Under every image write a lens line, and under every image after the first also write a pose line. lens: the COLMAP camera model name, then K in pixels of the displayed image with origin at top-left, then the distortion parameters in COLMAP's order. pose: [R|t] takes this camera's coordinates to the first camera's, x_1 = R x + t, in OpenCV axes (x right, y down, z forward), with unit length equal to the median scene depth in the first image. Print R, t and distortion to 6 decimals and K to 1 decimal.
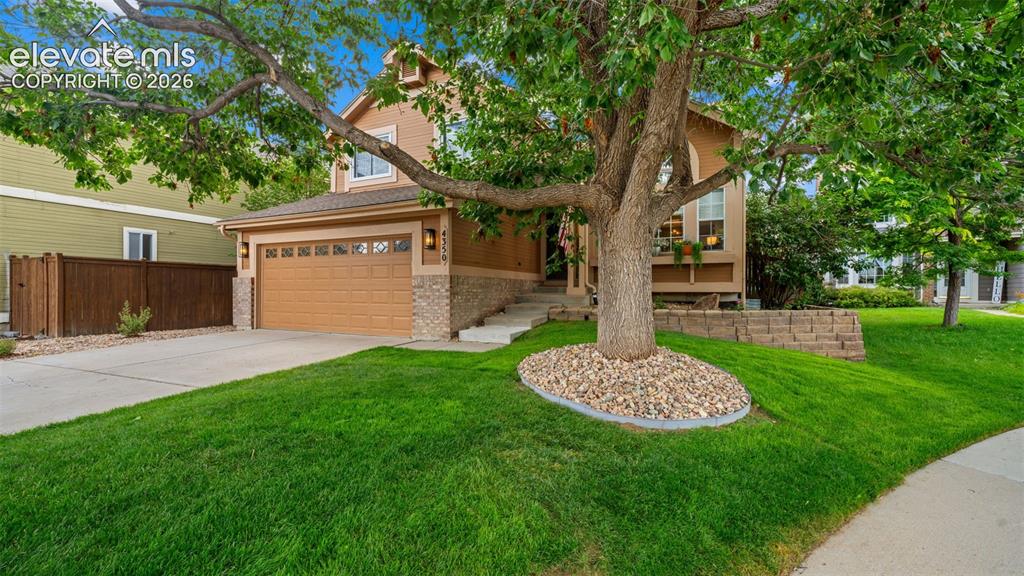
lens RADIAL K [[407.9, 0, 517.4], [0, 407.9, 289.6], [0, 0, 1]] dist [0.002018, 0.000109]
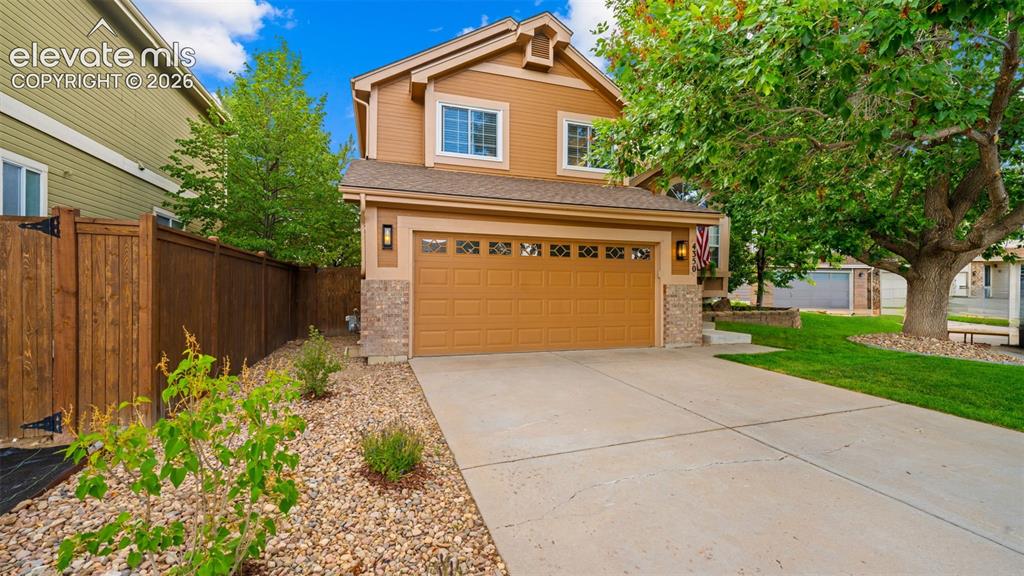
lens RADIAL K [[407.9, 0, 517.2], [0, 407.9, 291.3], [0, 0, 1]] dist [0.002018, 0.000109]
pose [[0.740281, 0.002252, 0.672294, -0.984732], [-0.005481, 0.999981, 0.002687, -0.015443], [-0.672275, -0.005674, 0.740279, 0.406281]]
